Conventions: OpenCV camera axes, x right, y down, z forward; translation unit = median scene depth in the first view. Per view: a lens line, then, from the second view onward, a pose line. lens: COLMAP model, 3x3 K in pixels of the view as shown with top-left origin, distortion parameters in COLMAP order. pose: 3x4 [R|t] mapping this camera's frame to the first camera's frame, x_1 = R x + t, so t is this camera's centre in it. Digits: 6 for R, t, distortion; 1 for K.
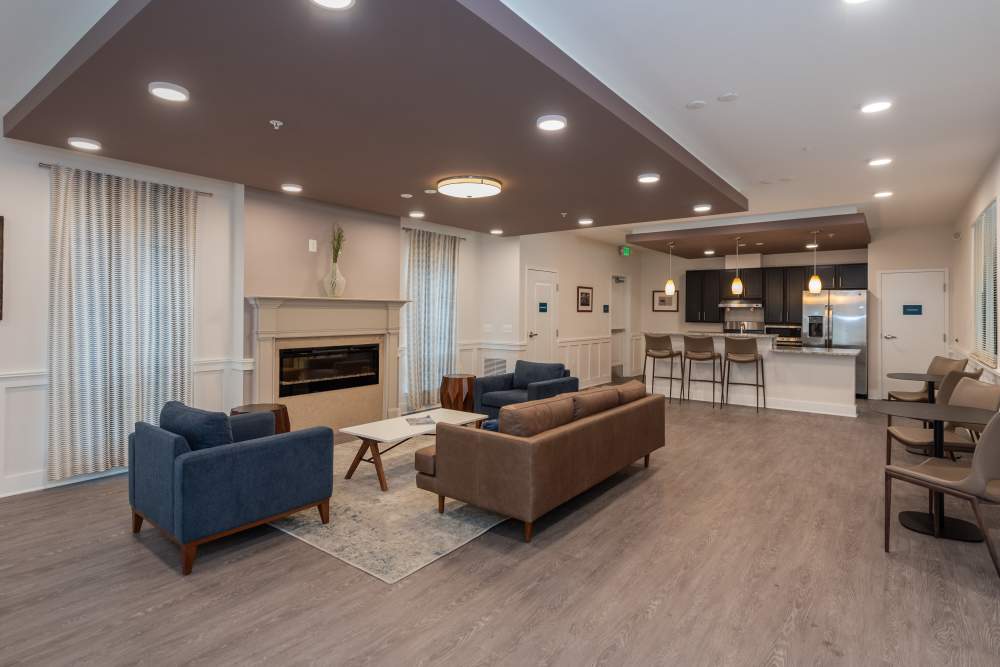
lens RADIAL K [[522.0, 0, 476.6], [0, 522.0, 317.0], [0, 0, 1]] dist [-0.003795, -0.000476]
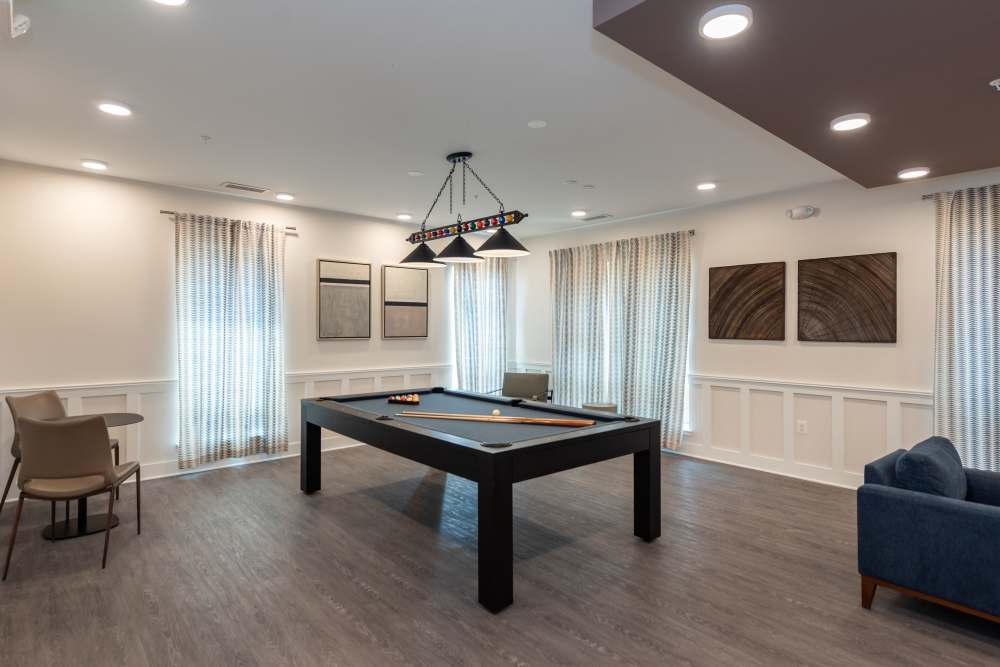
lens RADIAL K [[522.0, 0, 498.1], [0, 522.0, 331.1], [0, 0, 1]] dist [-0.003795, -0.000476]
pose [[-0.191247, 0.002130, -0.981540, 0.371946], [-0.013368, 0.999899, 0.004774, -0.012812], [0.981451, 0.014034, -0.191199, 0.354292]]
